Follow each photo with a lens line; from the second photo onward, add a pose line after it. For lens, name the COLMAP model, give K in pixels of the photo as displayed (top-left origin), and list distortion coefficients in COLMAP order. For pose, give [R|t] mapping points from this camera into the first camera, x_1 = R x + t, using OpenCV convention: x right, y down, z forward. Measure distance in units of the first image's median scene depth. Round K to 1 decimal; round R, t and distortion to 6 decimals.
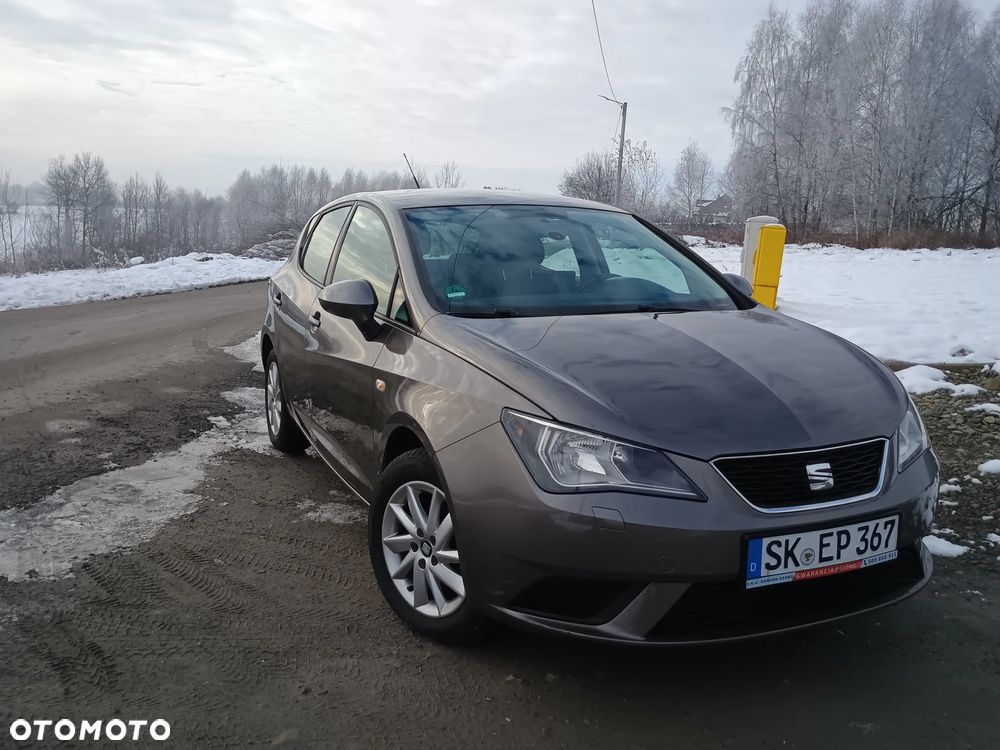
lens RADIAL K [[874.4, 0, 527.7], [0, 874.4, 376.5], [0, 0, 1]] dist [0.074749, -0.097736]
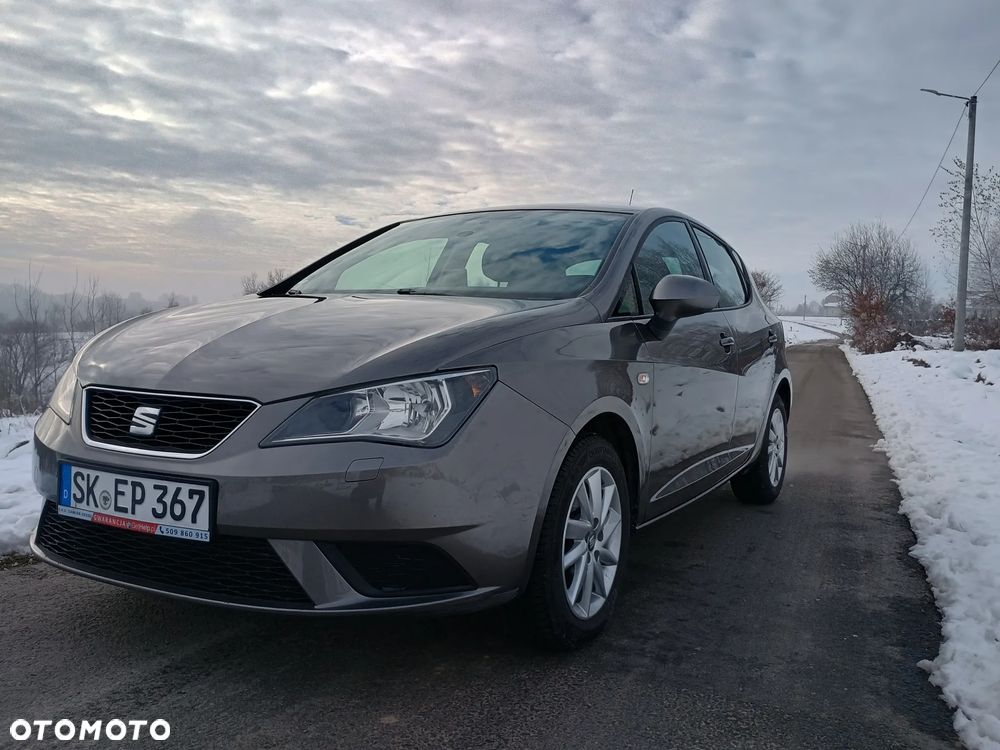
lens RADIAL K [[874.4, 0, 500.7], [0, 874.4, 374.5], [0, 0, 1]] dist [0.074749, -0.097736]
pose [[0.574461, 0.041668, -0.817470, 1.291875], [-0.156728, 0.985824, -0.059888, 0.063157], [0.803387, 0.162524, 0.572848, 0.765312]]
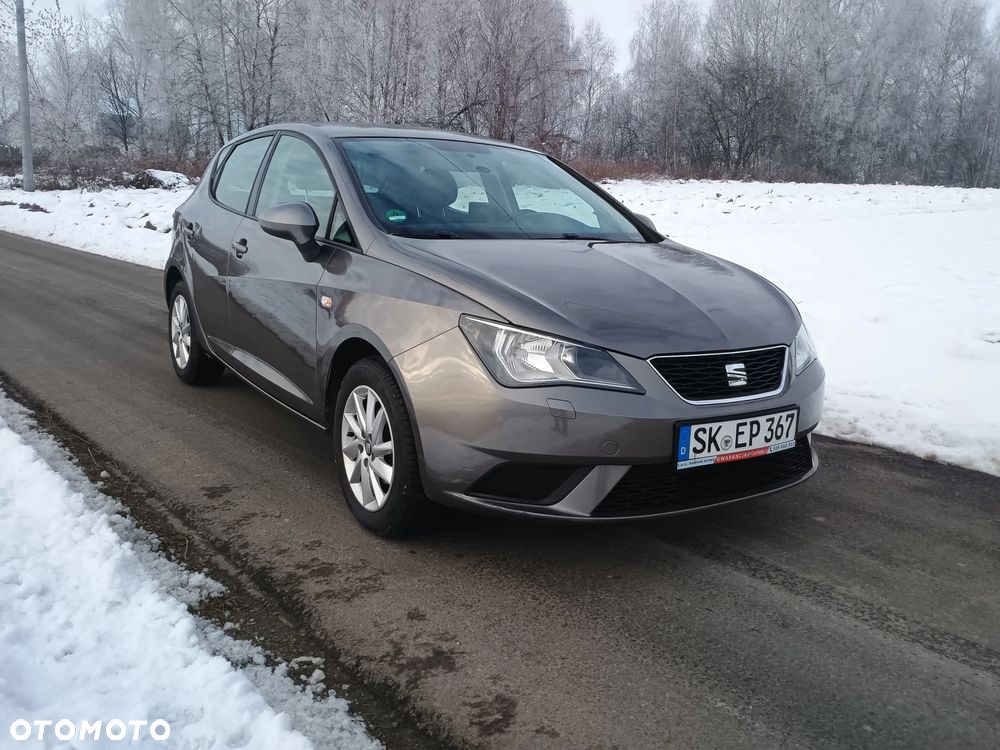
lens RADIAL K [[874.4, 0, 522.8], [0, 874.4, 372.1], [0, 0, 1]] dist [0.074749, -0.097736]
pose [[0.987753, -0.001017, 0.156022, -0.124069], [-0.003685, 0.999548, 0.029841, 0.076881], [-0.155982, -0.030050, 0.987303, -0.091293]]
